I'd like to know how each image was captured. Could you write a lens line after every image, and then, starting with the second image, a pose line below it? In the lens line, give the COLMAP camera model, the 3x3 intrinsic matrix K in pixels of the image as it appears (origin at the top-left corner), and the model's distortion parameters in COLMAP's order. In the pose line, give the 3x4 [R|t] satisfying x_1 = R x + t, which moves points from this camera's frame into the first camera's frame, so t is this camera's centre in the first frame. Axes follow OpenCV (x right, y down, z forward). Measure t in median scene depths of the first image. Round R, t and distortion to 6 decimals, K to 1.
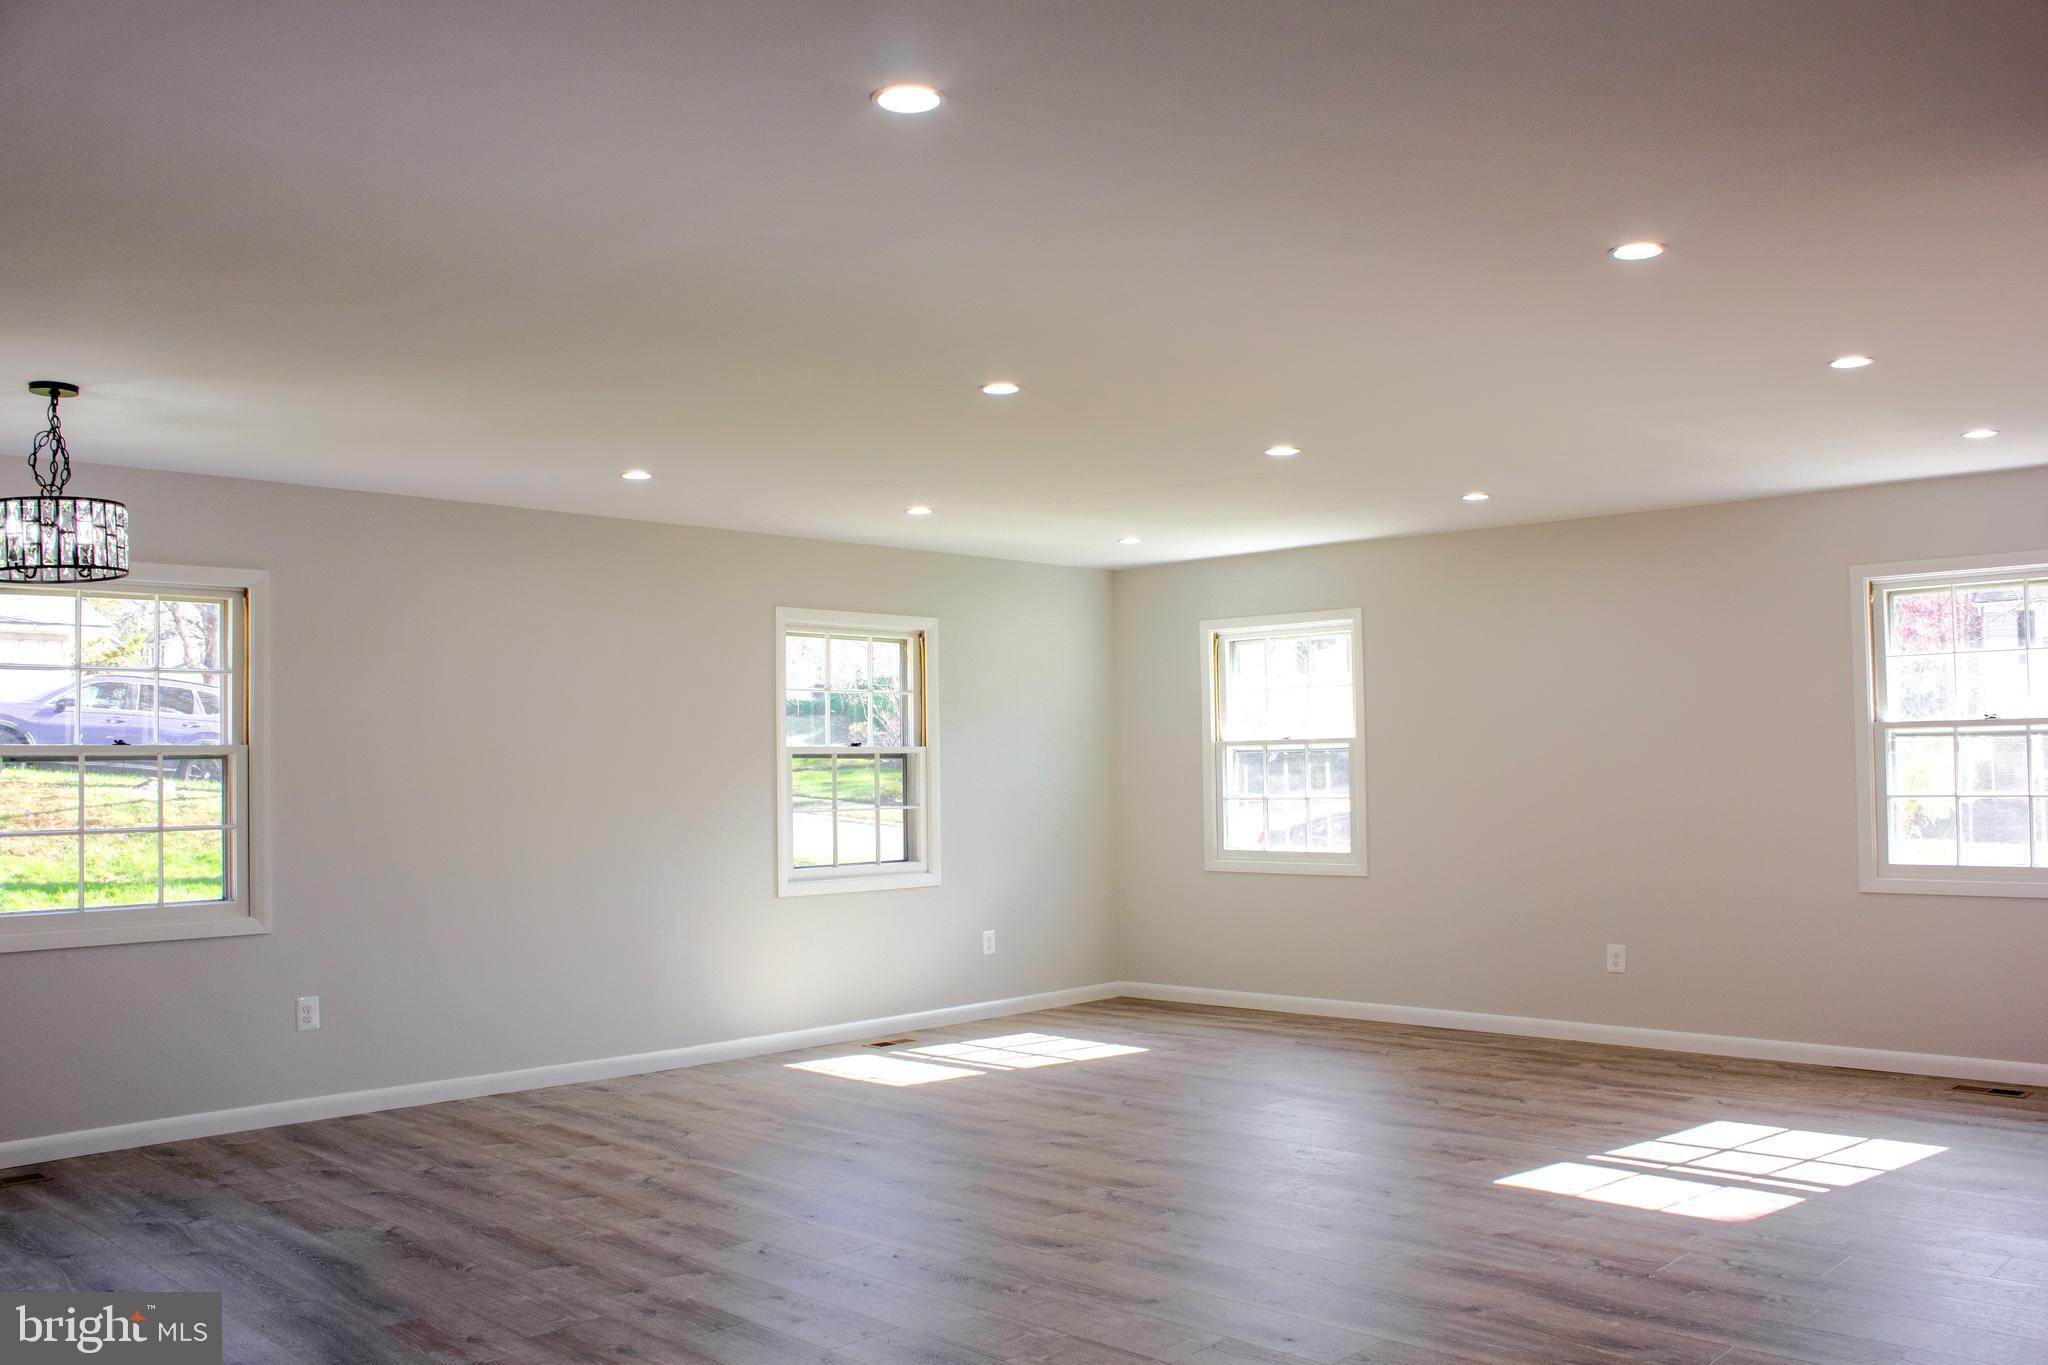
lens RADIAL K [[1717.7, 0, 1024.0], [0, 1717.7, 682.5], [0, 0, 1]] dist [-0.157127, 0.129210]
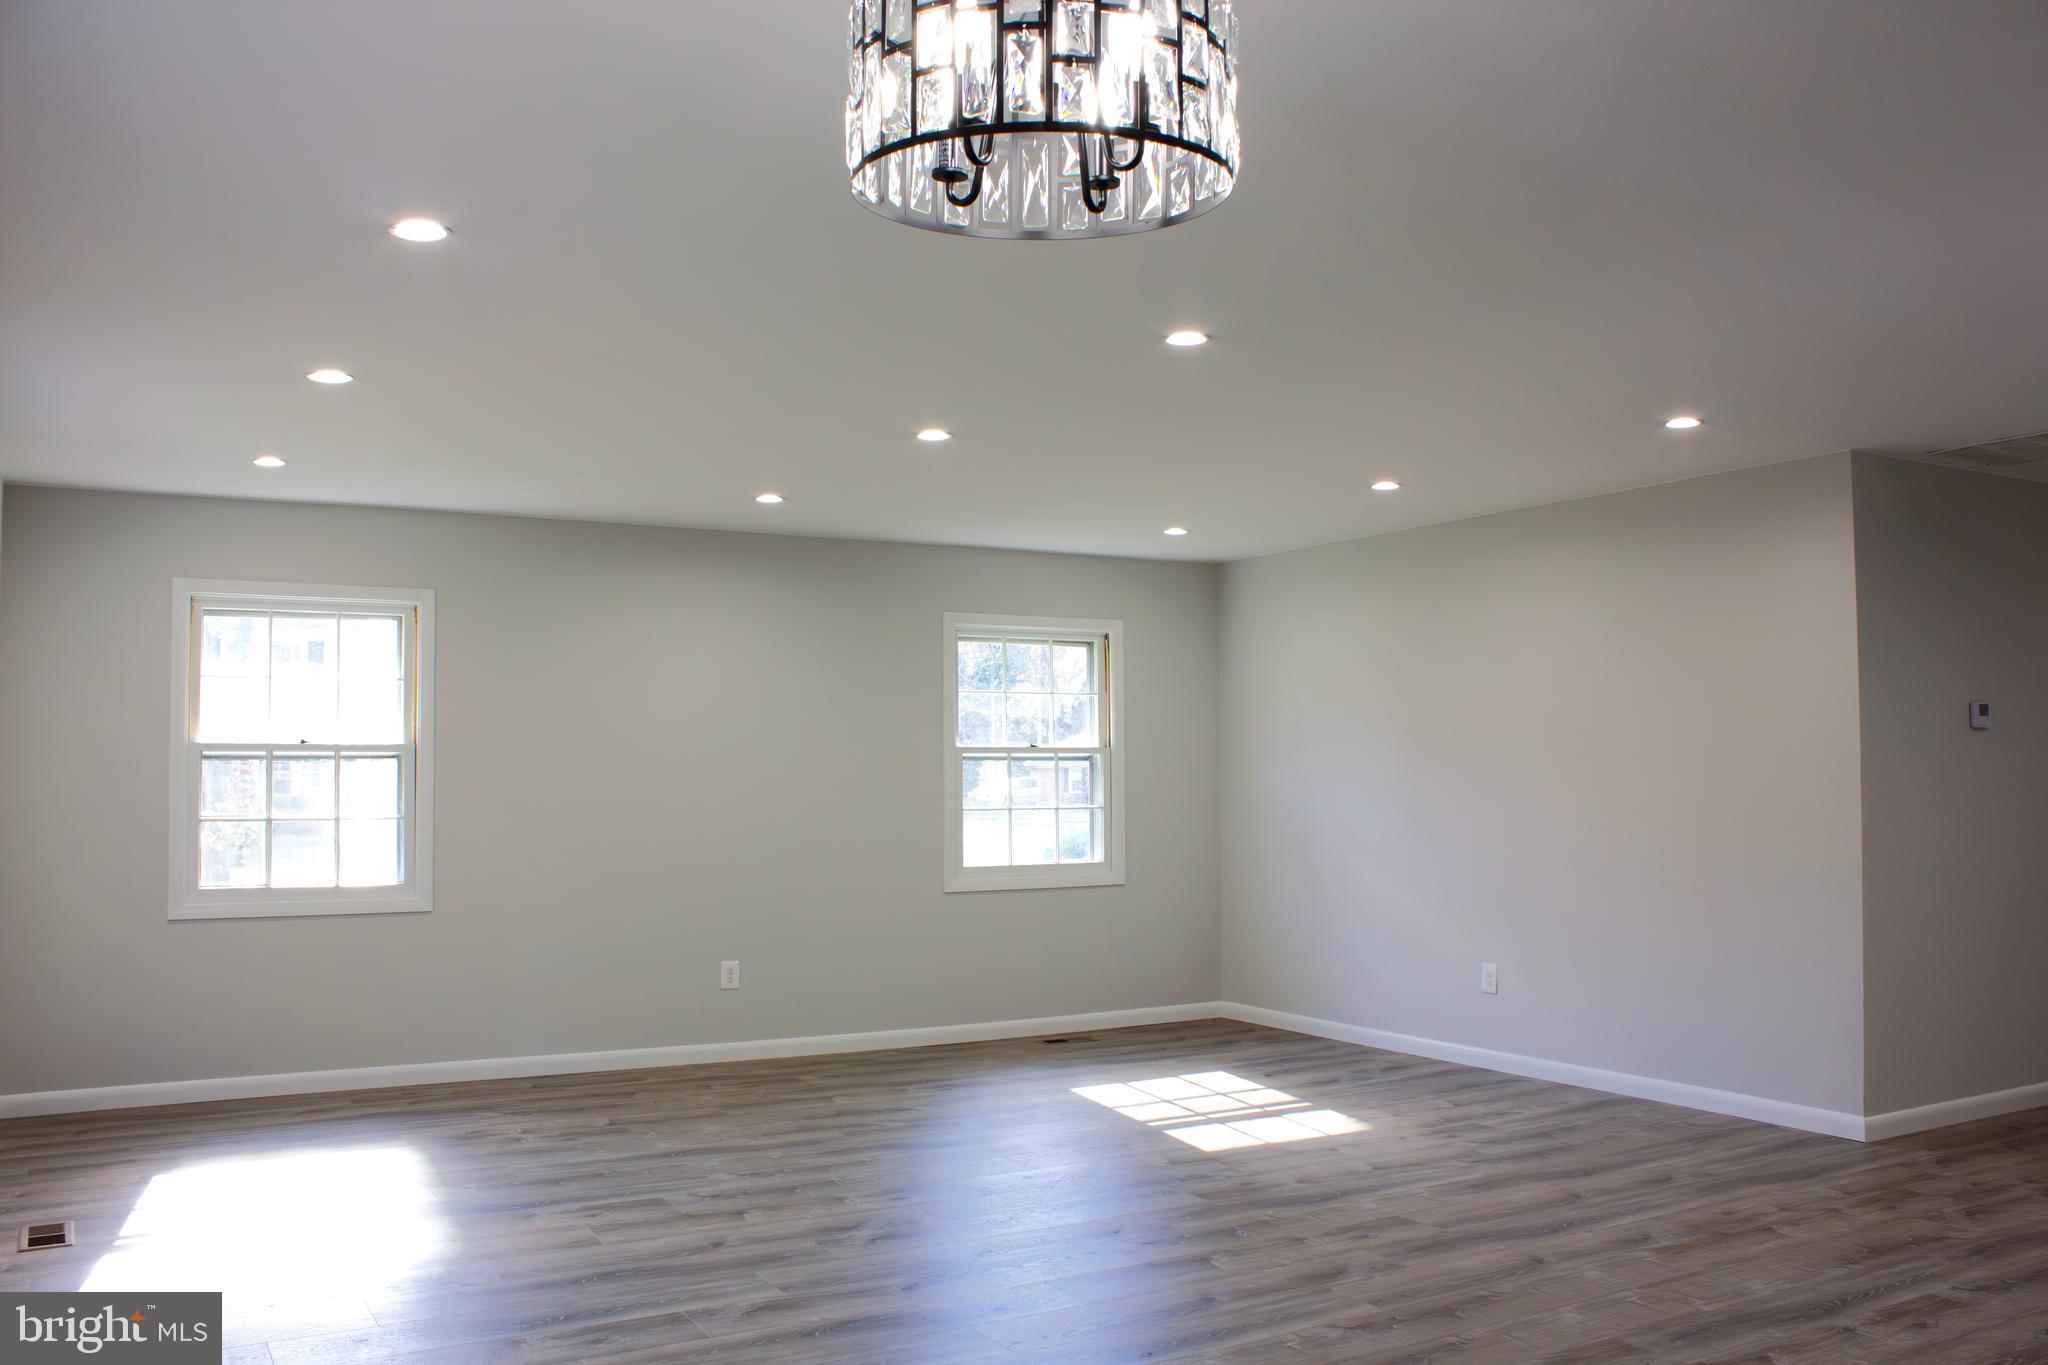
lens RADIAL K [[1717.7, 0, 1024.0], [0, 1717.7, 682.5], [0, 0, 1]] dist [-0.157127, 0.129210]
pose [[0.277981, 0.062578, 0.958546, -0.490232], [-0.045682, 0.997608, -0.051881, 0.030468], [-0.959500, -0.029367, 0.280175, 0.473166]]
